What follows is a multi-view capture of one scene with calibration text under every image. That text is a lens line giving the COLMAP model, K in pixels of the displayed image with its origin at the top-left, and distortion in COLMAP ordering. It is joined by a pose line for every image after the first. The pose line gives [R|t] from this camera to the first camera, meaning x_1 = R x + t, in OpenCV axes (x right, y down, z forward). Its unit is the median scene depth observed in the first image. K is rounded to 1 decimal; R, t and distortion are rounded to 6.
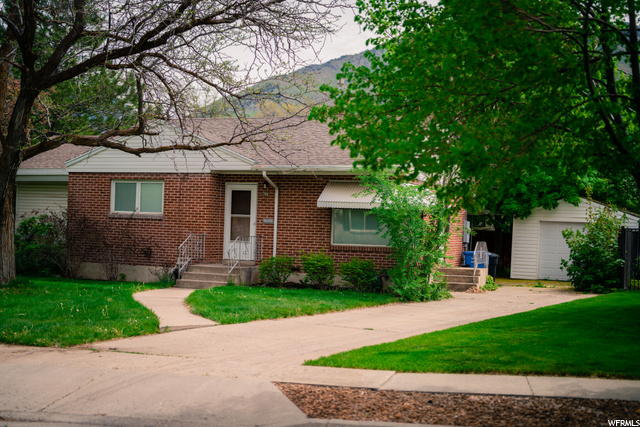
lens RADIAL K [[891.2, 0, 320.0], [0, 891.2, 213.5], [0, 0, 1]] dist [-0.200106, 1.029669]
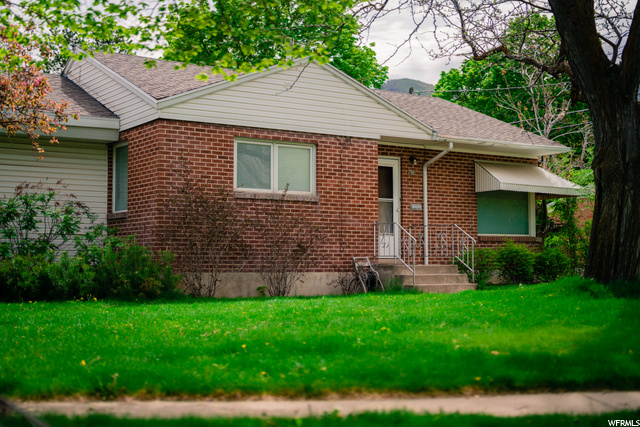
lens RADIAL K [[891.2, 0, 320.0], [0, 891.2, 213.5], [0, 0, 1]] dist [-0.200106, 1.029669]
pose [[0.568140, 0.013538, 0.822820, -0.743492], [0.006133, 0.999767, -0.020684, 0.029717], [-0.822909, 0.016798, 0.567925, 0.620142]]
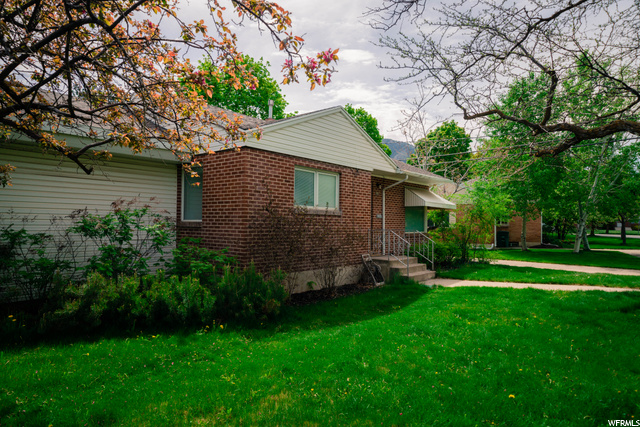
lens RADIAL K [[403.7, 0, 320.0], [0, 403.7, 213.5], [0, 0, 1]] dist [-0.000356, -0.000333]
pose [[0.309829, -0.005562, 0.950776, -0.593701], [-0.017160, 0.999787, 0.011441, -0.000122], [-0.950638, -0.019860, 0.309667, 0.900084]]
